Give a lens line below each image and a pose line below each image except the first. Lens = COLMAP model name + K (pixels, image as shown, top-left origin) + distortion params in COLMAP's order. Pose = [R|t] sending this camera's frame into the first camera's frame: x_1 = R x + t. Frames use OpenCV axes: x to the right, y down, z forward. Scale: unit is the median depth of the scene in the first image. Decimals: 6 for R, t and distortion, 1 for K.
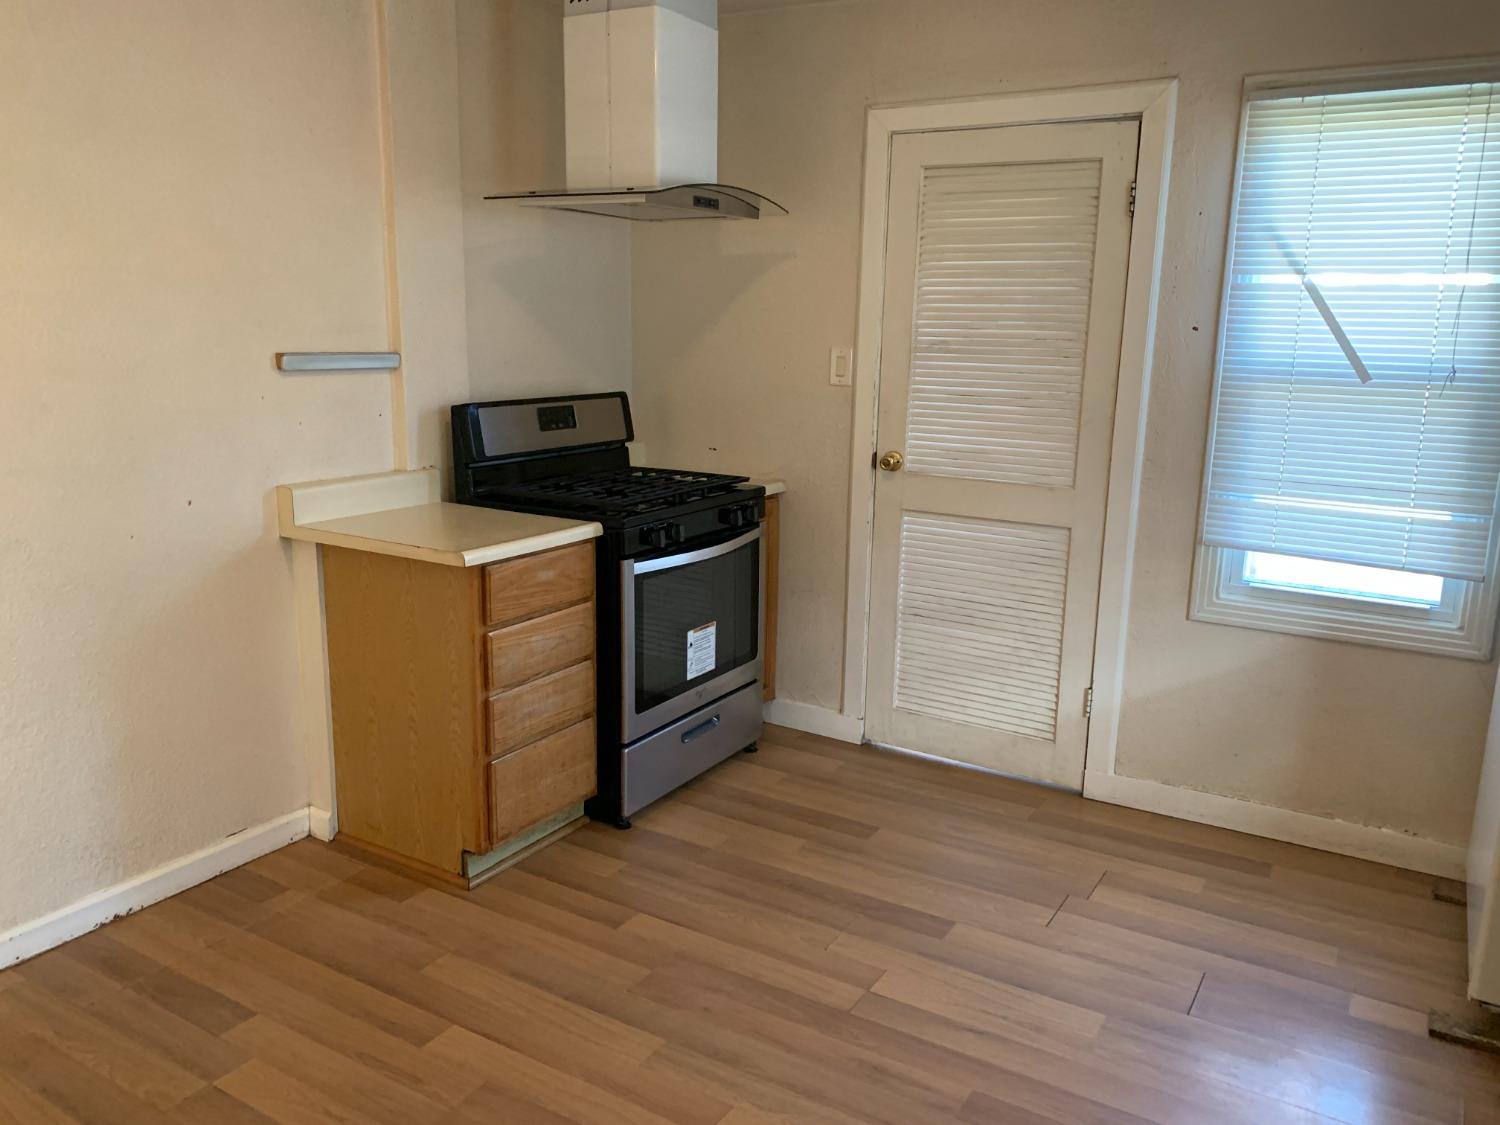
lens RADIAL K [[1136.9, 0, 755.1], [0, 1136.9, 554.2], [0, 0, 1]] dist [0.015777, -0.005099]
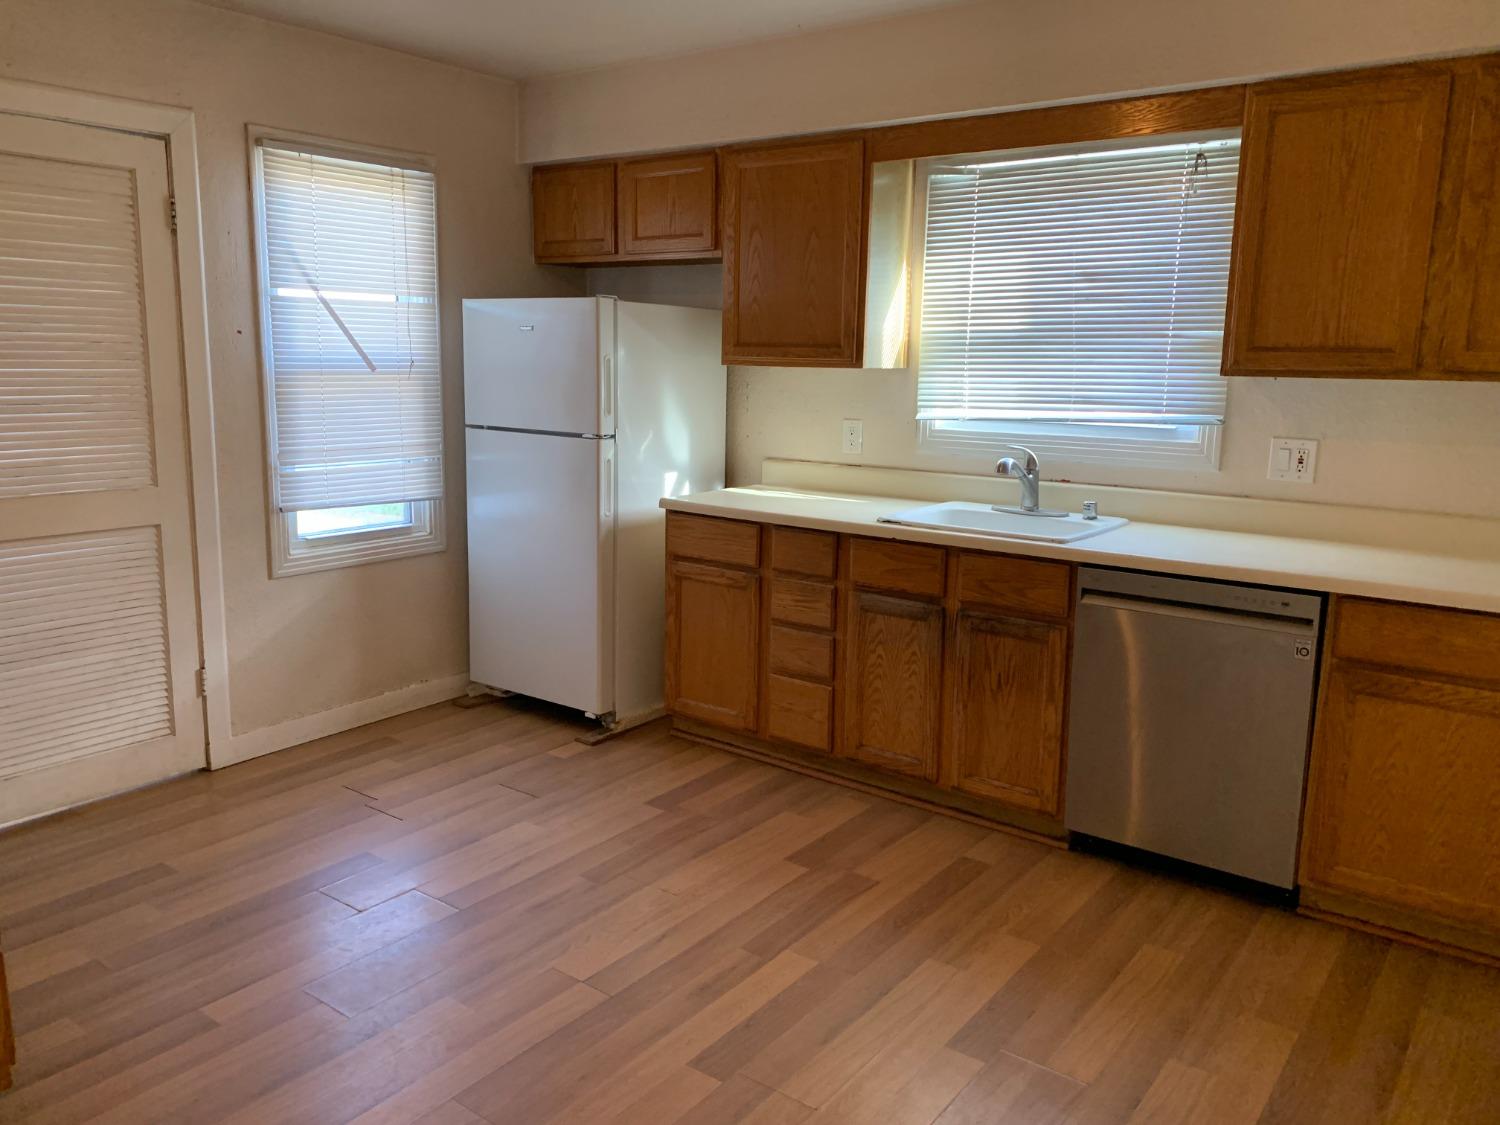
lens RADIAL K [[1136.9, 0, 753.9], [0, 1136.9, 565.8], [0, 0, 1]] dist [0.015777, -0.005099]
pose [[0.097942, -0.204493, 0.973956, -0.735362], [0.189192, 0.964640, 0.183511, -0.080285], [-0.977043, 0.166291, 0.133167, 0.362735]]
